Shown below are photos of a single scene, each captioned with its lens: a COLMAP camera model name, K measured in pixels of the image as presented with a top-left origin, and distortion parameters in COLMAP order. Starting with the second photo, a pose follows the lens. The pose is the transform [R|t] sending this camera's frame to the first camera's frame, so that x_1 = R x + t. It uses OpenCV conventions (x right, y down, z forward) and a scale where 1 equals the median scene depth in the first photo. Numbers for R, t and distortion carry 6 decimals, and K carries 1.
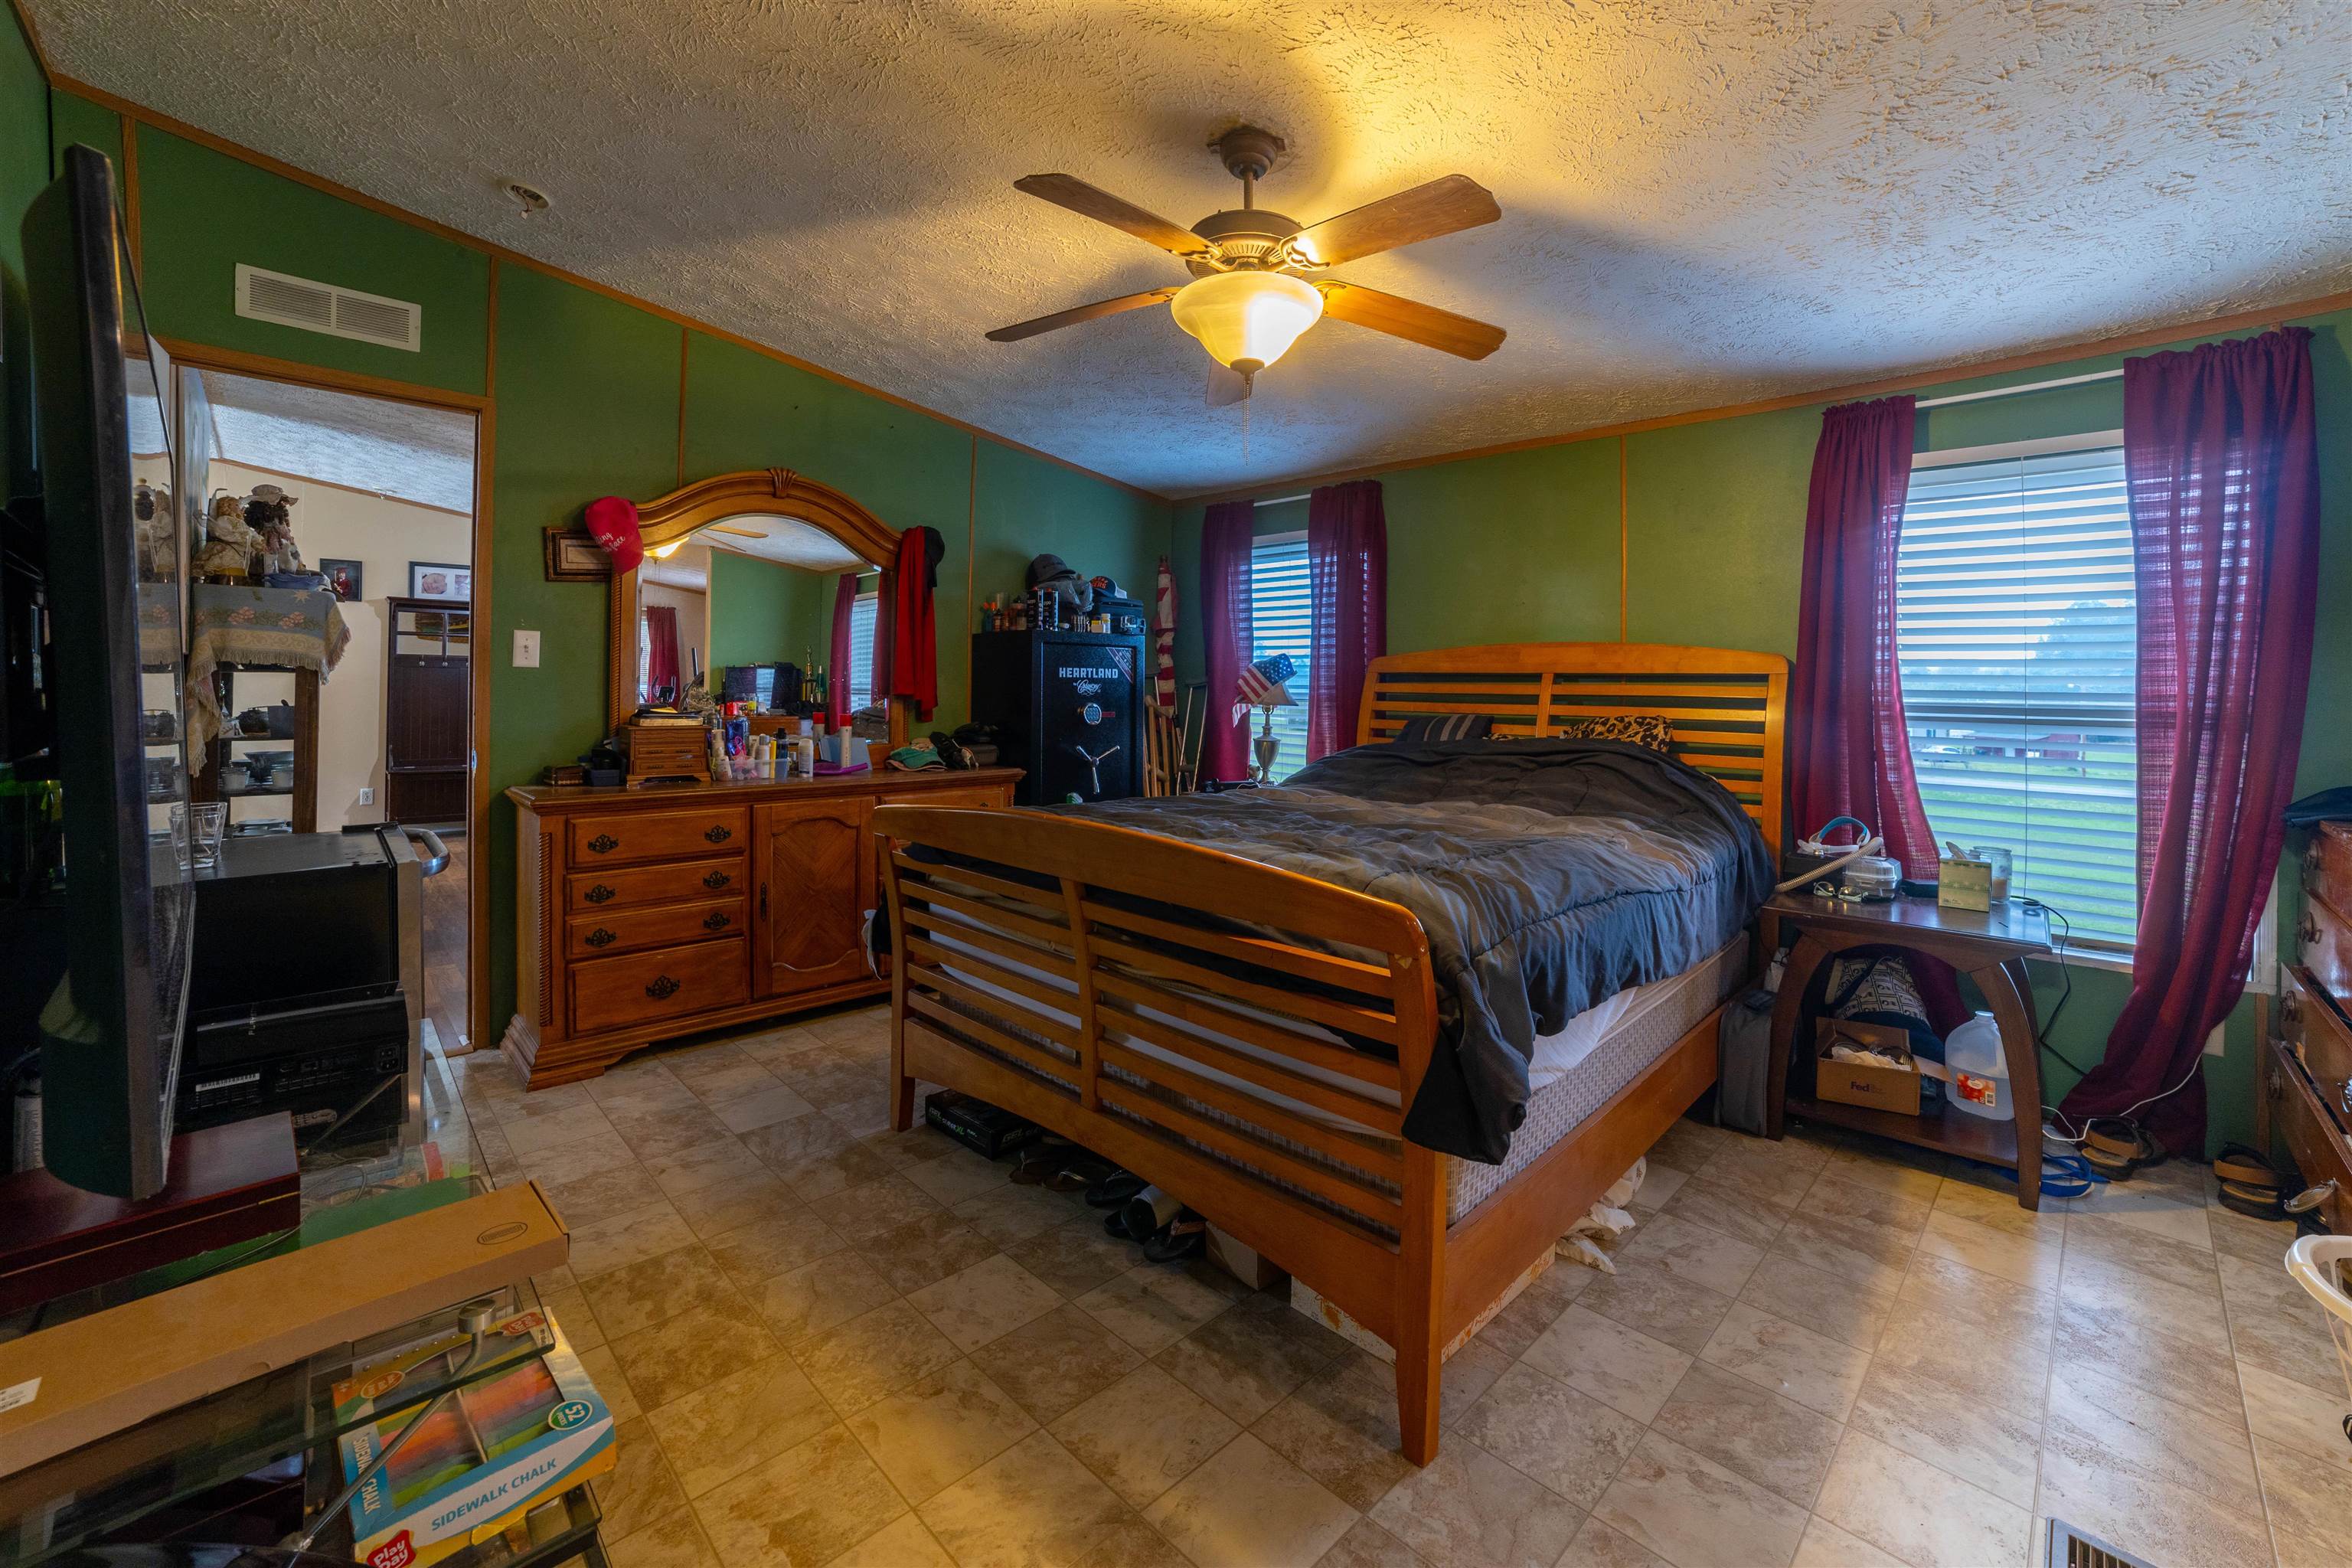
lens RADIAL K [[977.6, 0, 1171.6], [0, 977.6, 695.0], [0, 0, 1]] dist [0.019473, -0.000133]
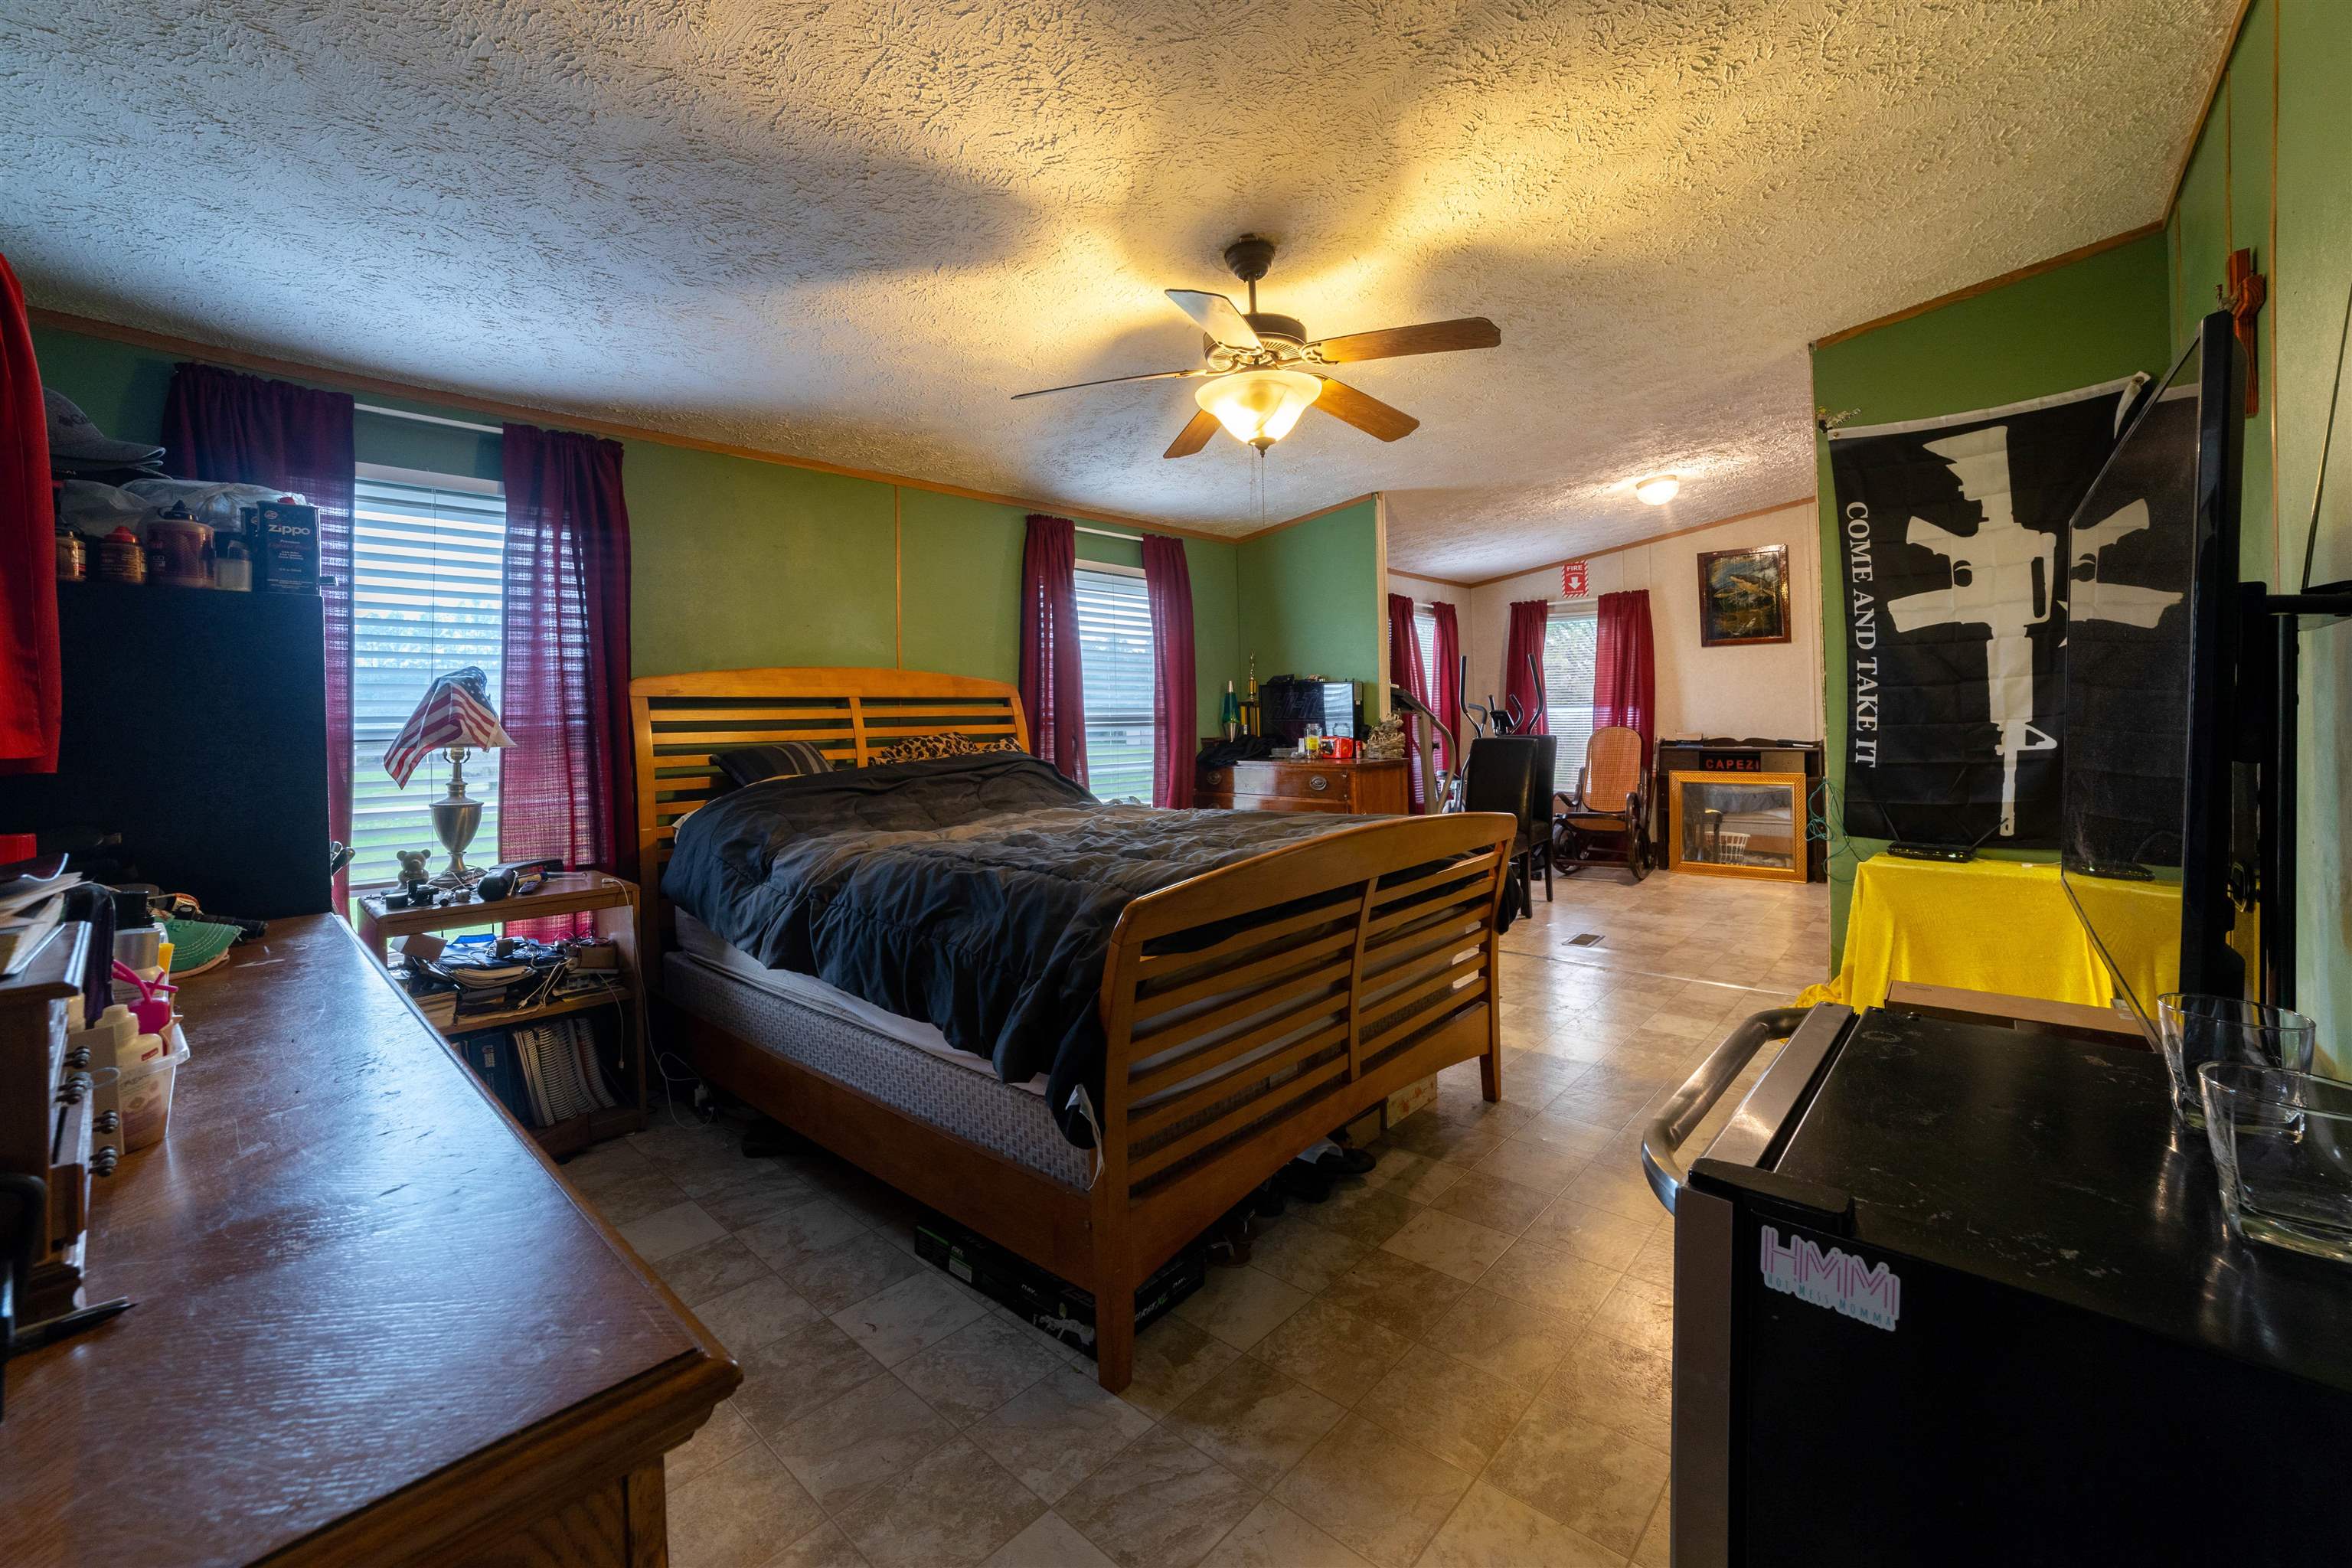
lens RADIAL K [[938.5, 0, 1177.5], [0, 938.5, 738.7], [0, 0, 1]] dist [-0.000437, -0.000006]
pose [[-0.050793, -0.049911, 0.997461, -0.568735], [0.013204, 0.998630, 0.050642, -0.022057], [-0.998622, 0.015743, -0.050064, 0.621780]]
